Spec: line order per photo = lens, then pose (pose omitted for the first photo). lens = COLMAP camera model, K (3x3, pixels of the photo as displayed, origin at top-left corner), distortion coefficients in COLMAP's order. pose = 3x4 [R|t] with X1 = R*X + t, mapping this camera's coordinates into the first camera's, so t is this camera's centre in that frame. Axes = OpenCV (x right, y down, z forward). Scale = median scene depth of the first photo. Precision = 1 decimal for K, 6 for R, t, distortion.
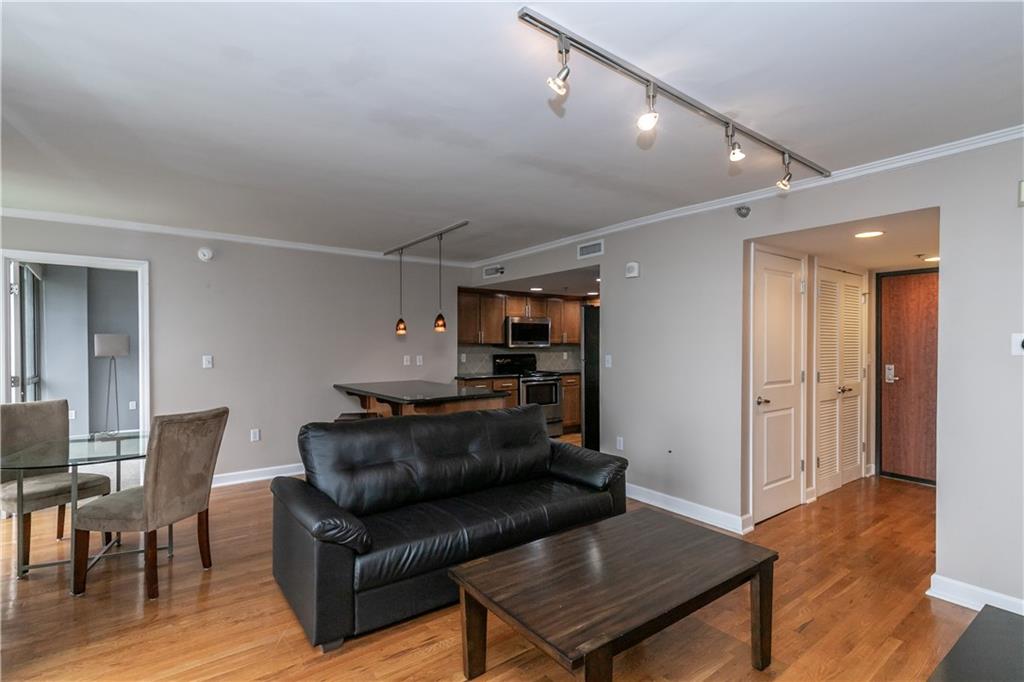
lens RADIAL K [[464.2, 0, 517.1], [0, 464.2, 341.6], [0, 0, 1]] dist [0.012057, -0.005664]
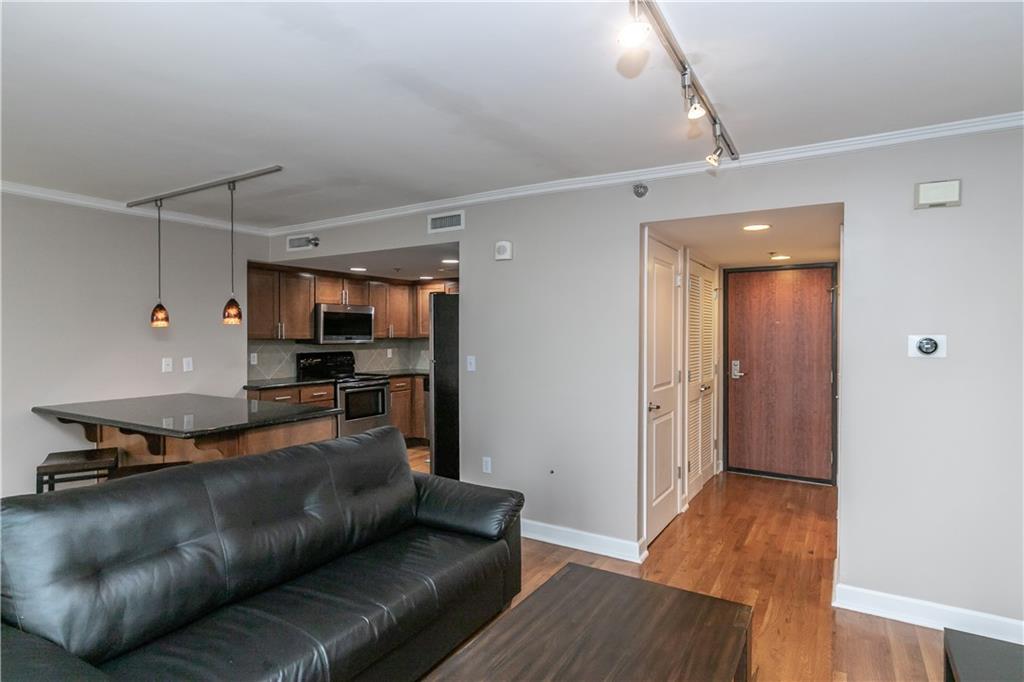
lens RADIAL K [[520.2, 0, 505.0], [0, 520.2, 334.1], [0, 0, 1]] dist [0.000665, 0.002404]
pose [[0.928472, -0.000354, 0.371402, -0.083320], [-0.001002, 0.999994, 0.003457, -0.011392], [-0.371400, -0.003582, 0.928466, 0.149623]]
